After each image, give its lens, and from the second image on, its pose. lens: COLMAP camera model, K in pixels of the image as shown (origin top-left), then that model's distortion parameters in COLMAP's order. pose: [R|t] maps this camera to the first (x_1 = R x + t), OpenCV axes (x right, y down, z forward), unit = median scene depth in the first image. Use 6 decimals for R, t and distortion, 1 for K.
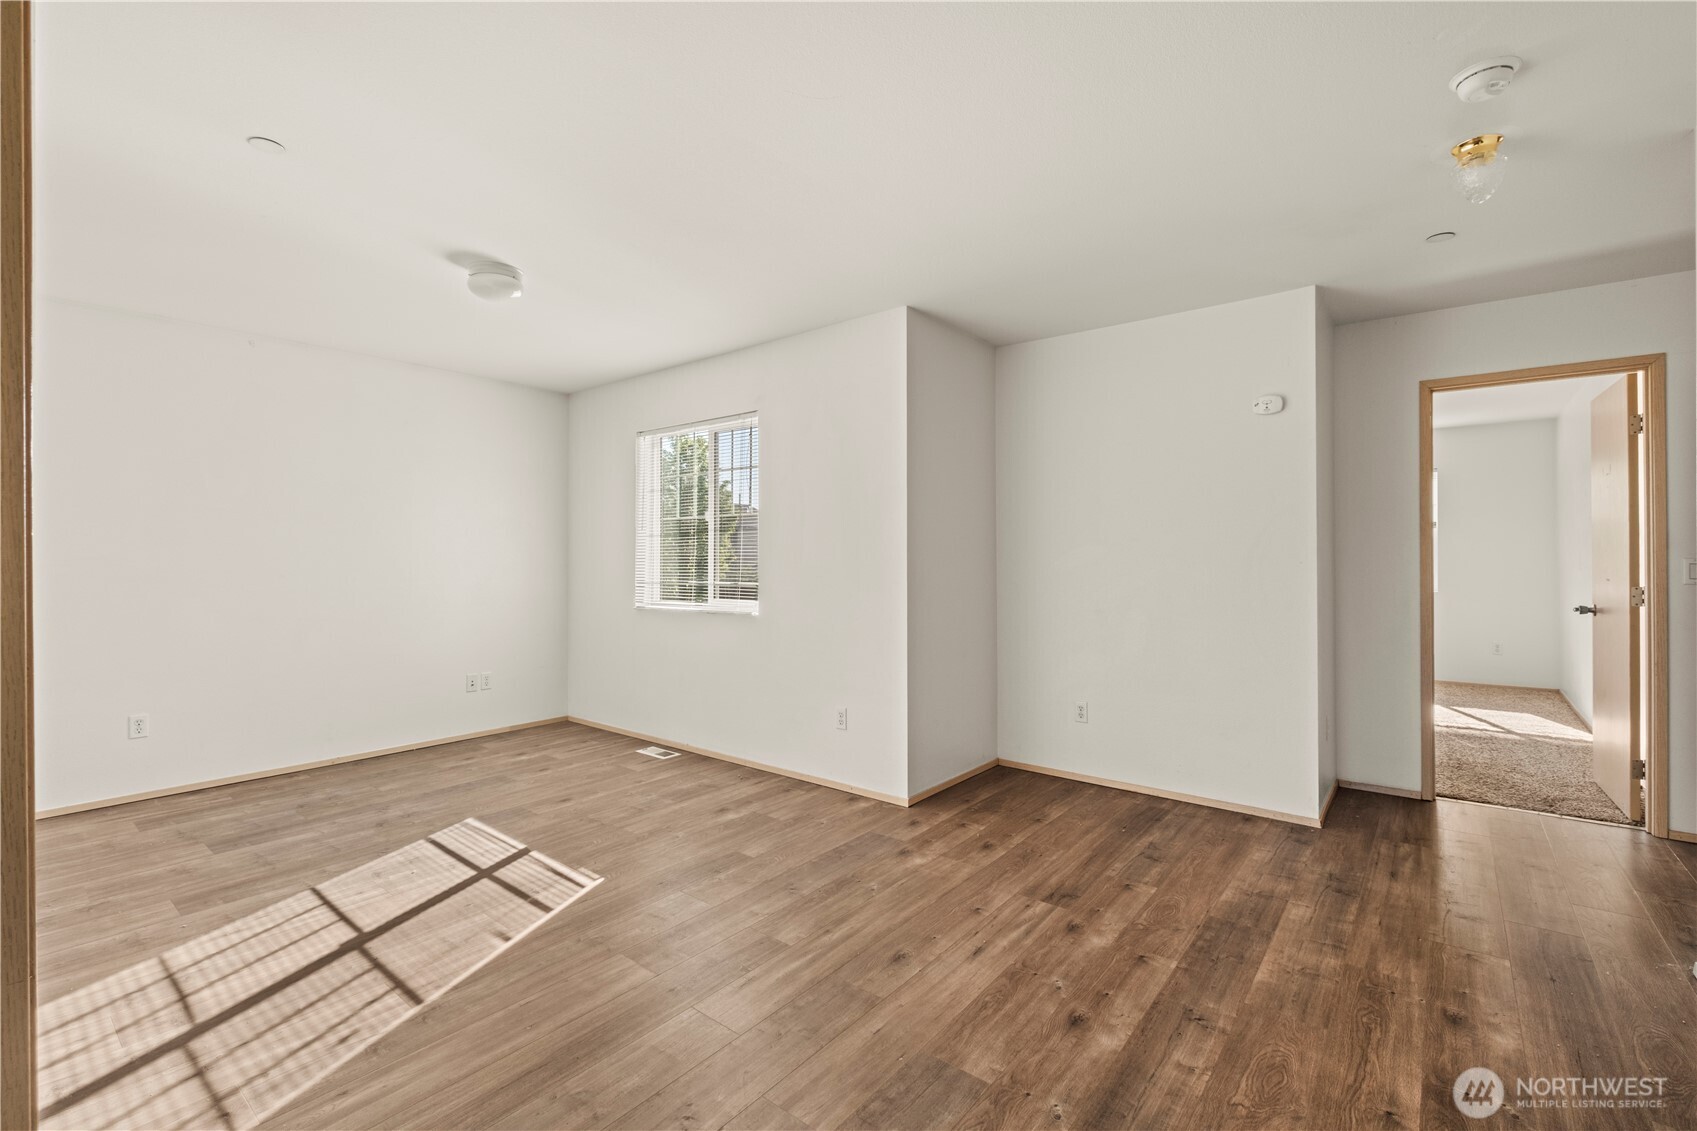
lens RADIAL K [[744.1, 0, 843.4], [0, 744.1, 564.1], [0, 0, 1]] dist [0.001891, -0.005820]
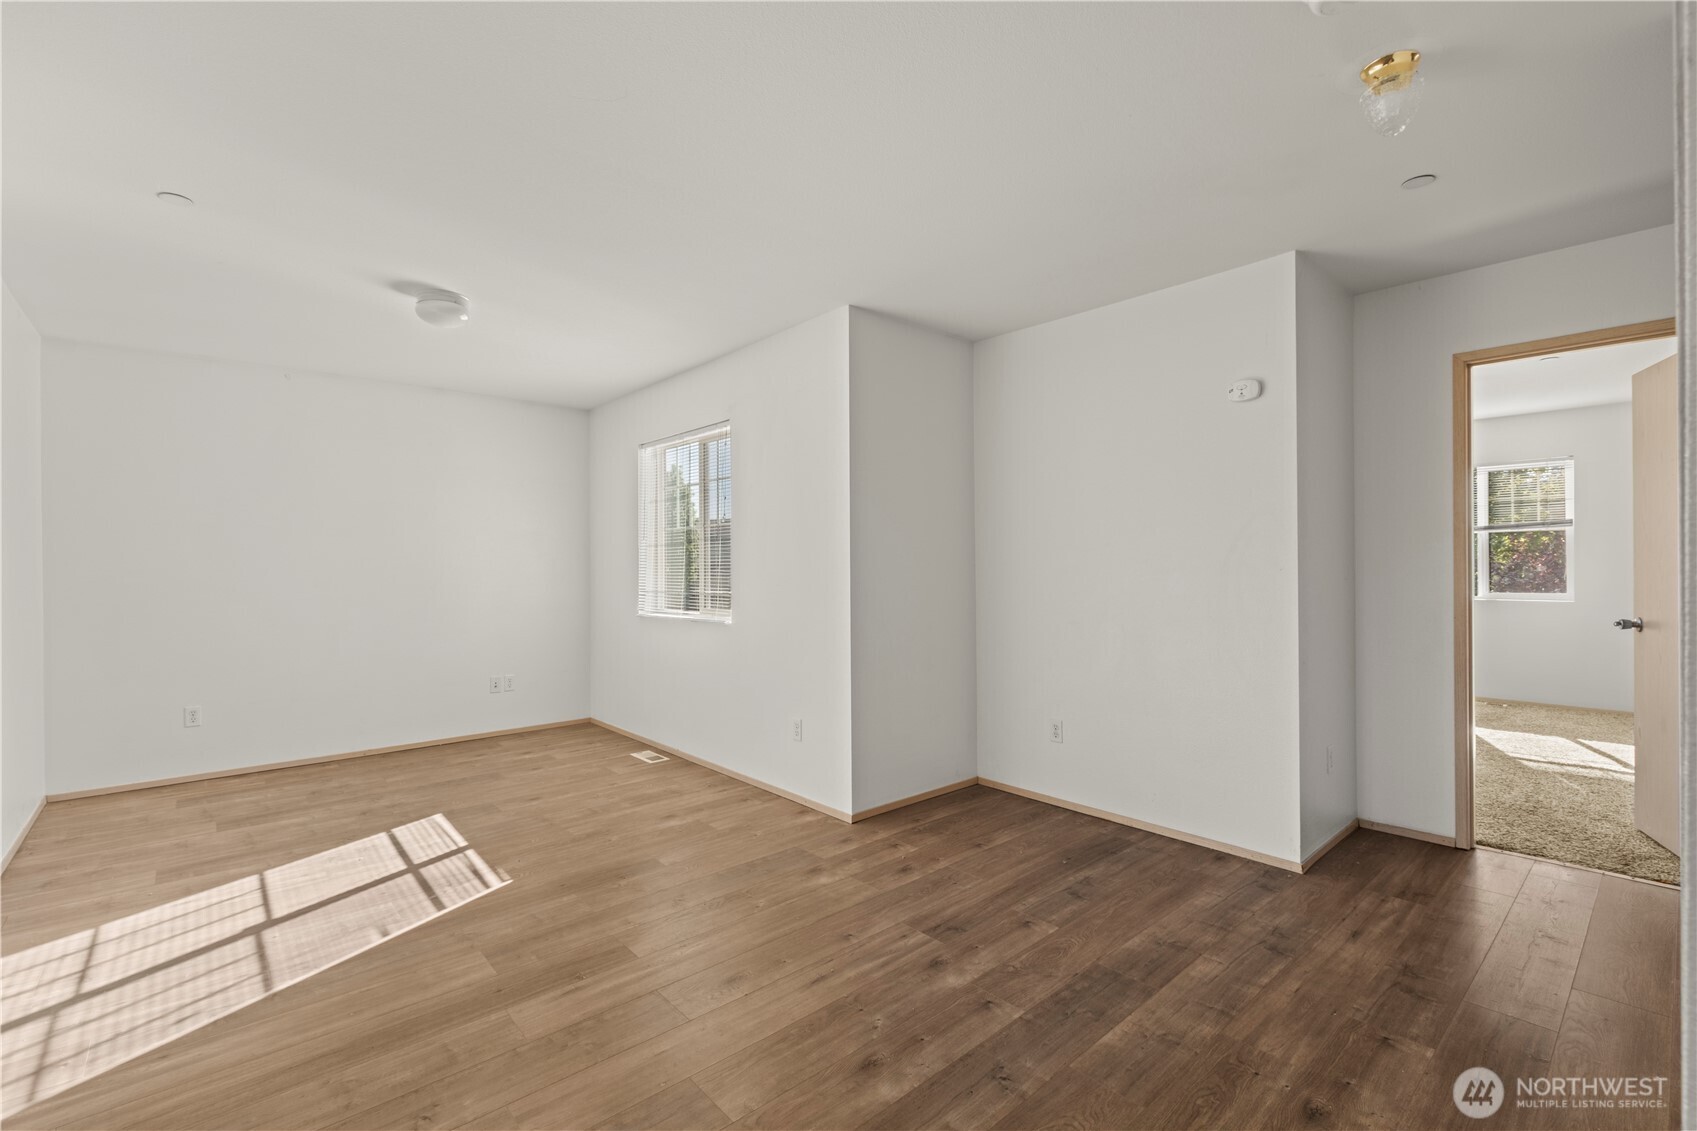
lens RADIAL K [[744.1, 0, 841.1], [0, 744.1, 577.3], [0, 0, 1]] dist [0.001891, -0.005820]
pose [[0.985074, -0.002310, -0.172115, 0.300832], [0.003696, 0.999963, 0.007736, -0.001831], [0.172091, -0.008257, 0.985046, 0.057150]]
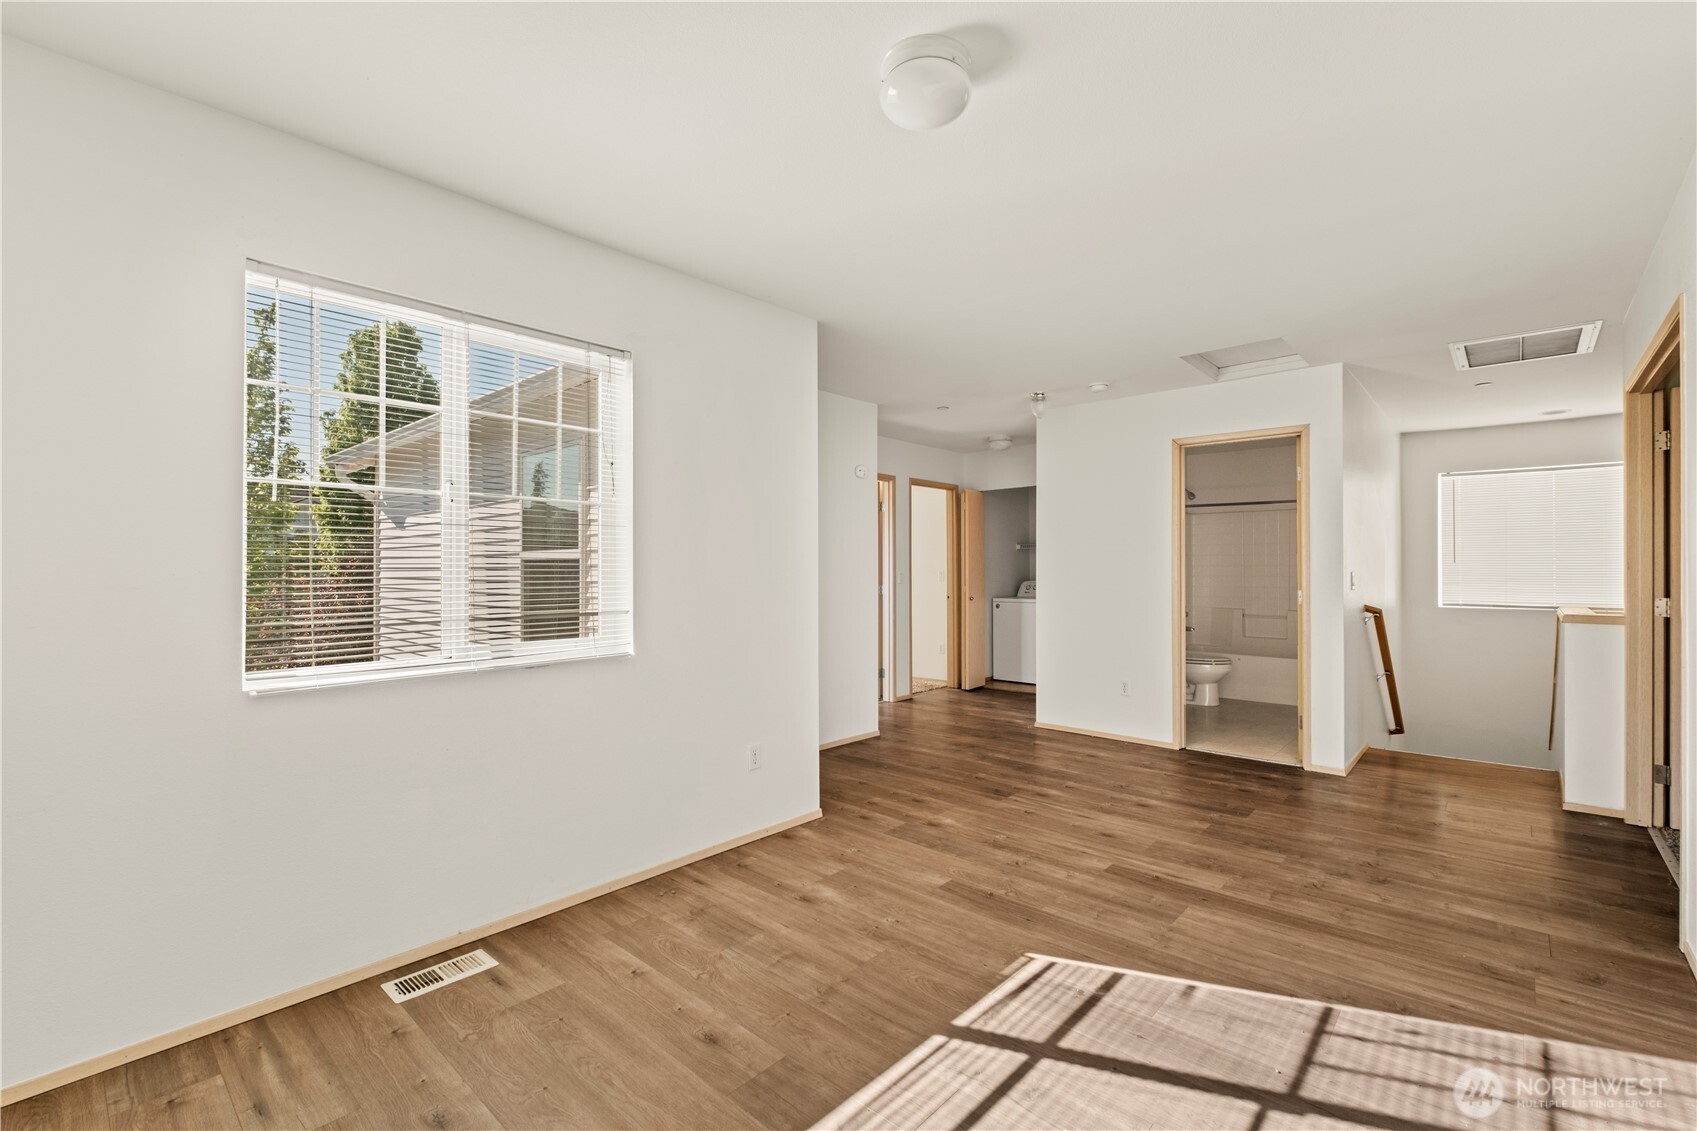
lens RADIAL K [[744.1, 0, 851.1], [0, 744.1, 553.4], [0, 0, 1]] dist [0.001891, -0.005820]
pose [[0.048288, 0.022300, 0.998585, -1.154166], [0.010892, 0.999680, -0.022851, -0.007201], [-0.998774, 0.011980, 0.048029, 1.133909]]
